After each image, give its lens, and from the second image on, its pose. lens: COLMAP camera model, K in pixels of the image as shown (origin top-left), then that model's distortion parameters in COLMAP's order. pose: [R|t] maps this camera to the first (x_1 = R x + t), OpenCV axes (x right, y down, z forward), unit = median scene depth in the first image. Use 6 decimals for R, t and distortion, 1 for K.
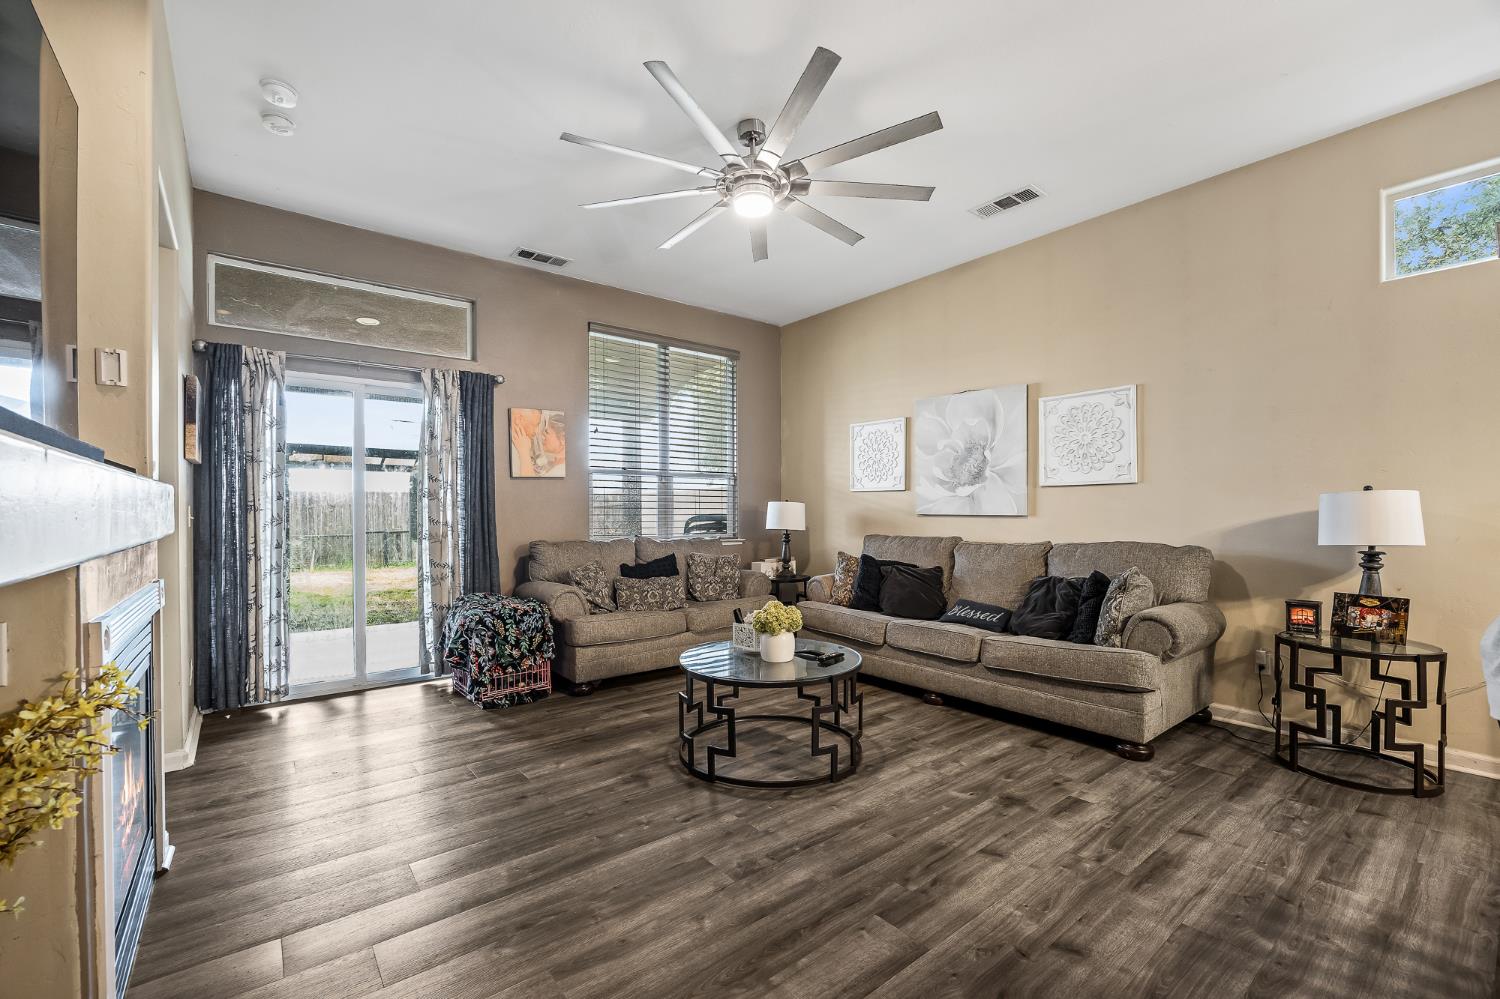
lens RADIAL K [[640.4, 0, 747.1], [0, 640.4, 510.7], [0, 0, 1]] dist [-0.010697, 0.000018]
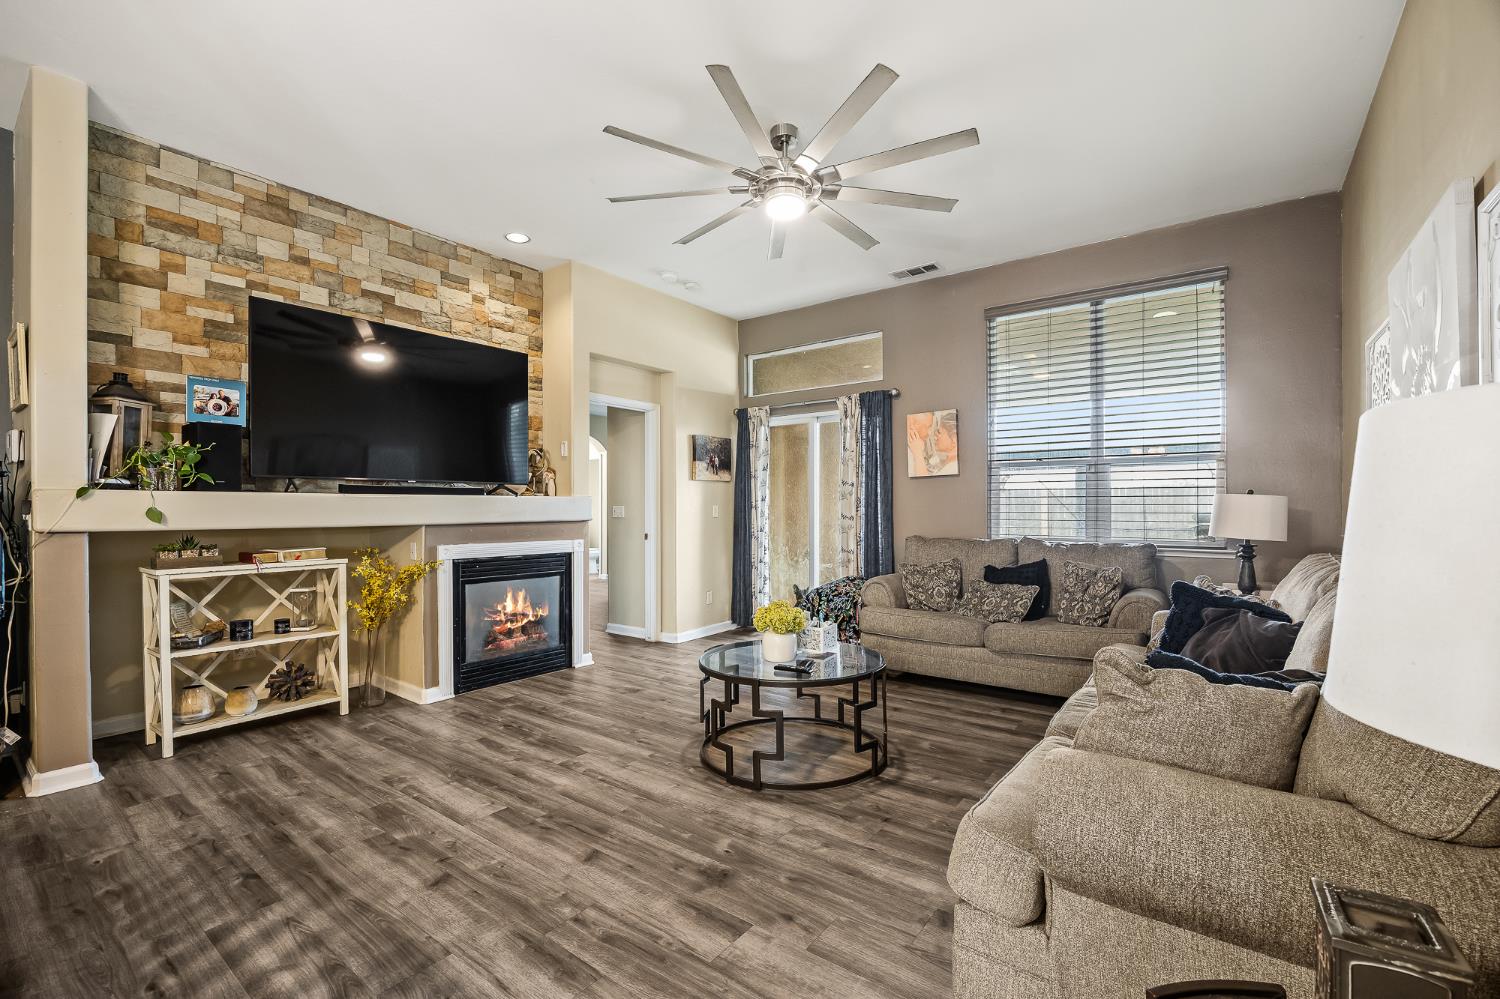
lens RADIAL K [[646.6, 0, 746.0], [0, 646.6, 508.6], [0, 0, 1]] dist [-0.018466, -0.000136]
pose [[0.247081, 0.004247, -0.968986, 0.747480], [0.001899, 0.999986, 0.004867, -0.005207], [0.968993, -0.003043, 0.247070, 0.521832]]
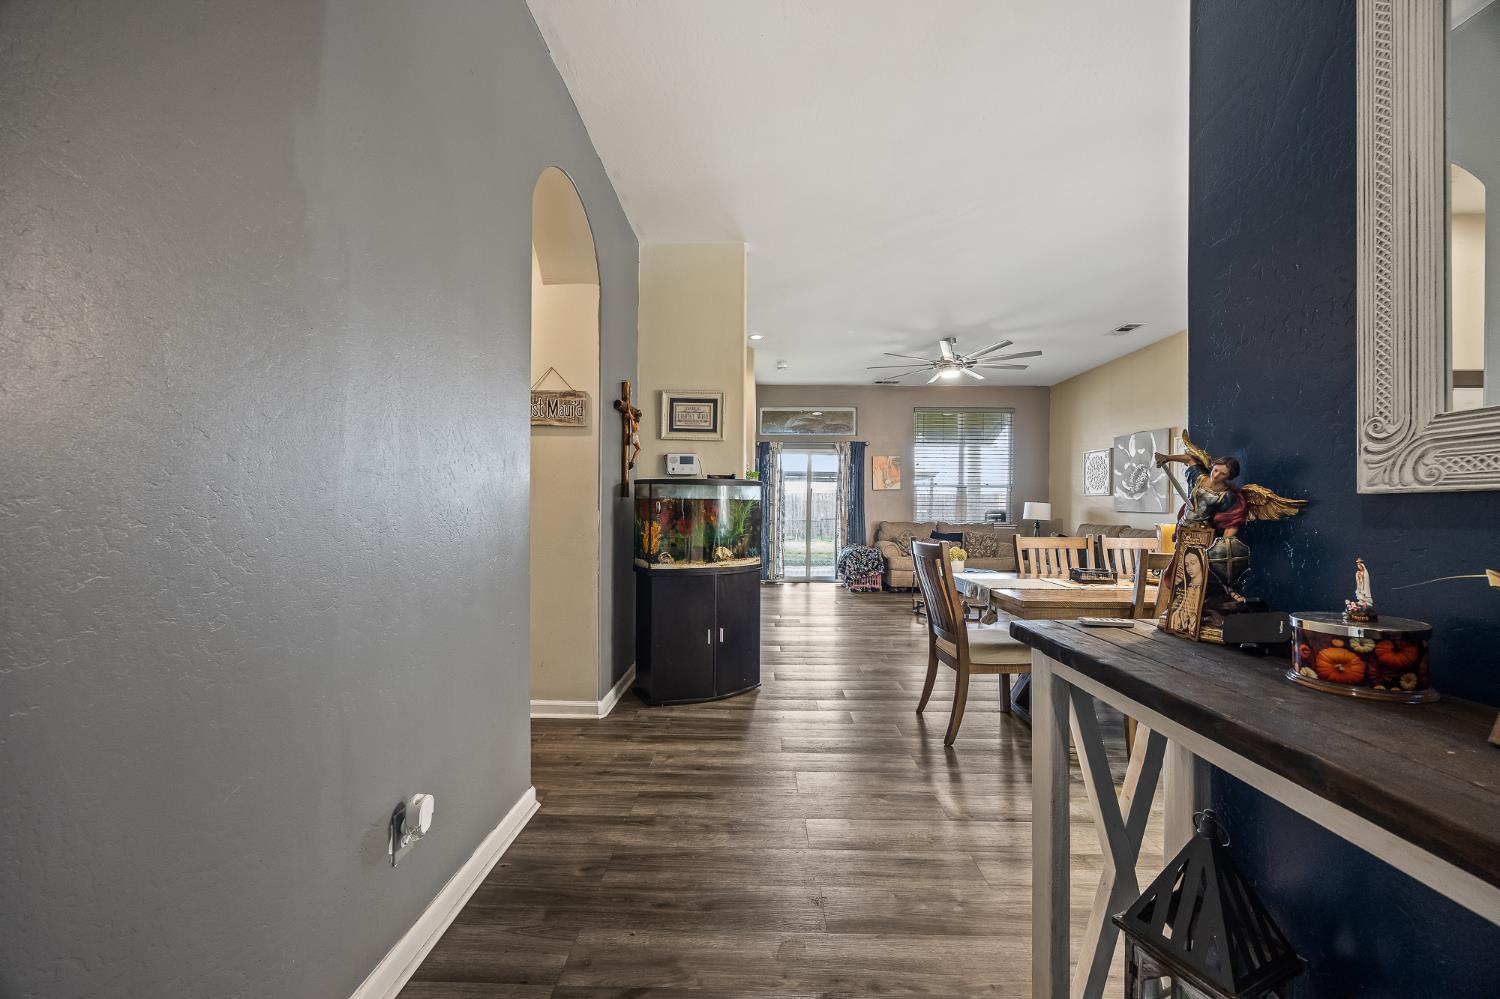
lens RADIAL K [[587.3, 0, 758.2], [0, 587.3, 502.4], [0, 0, 1]] dist [0.004206, 0.000145]
pose [[0.773504, 0.006421, -0.633759, 0.635520], [-0.009563, 0.999953, -0.001540, -0.007378], [0.633720, 0.007252, 0.773529, -0.816708]]
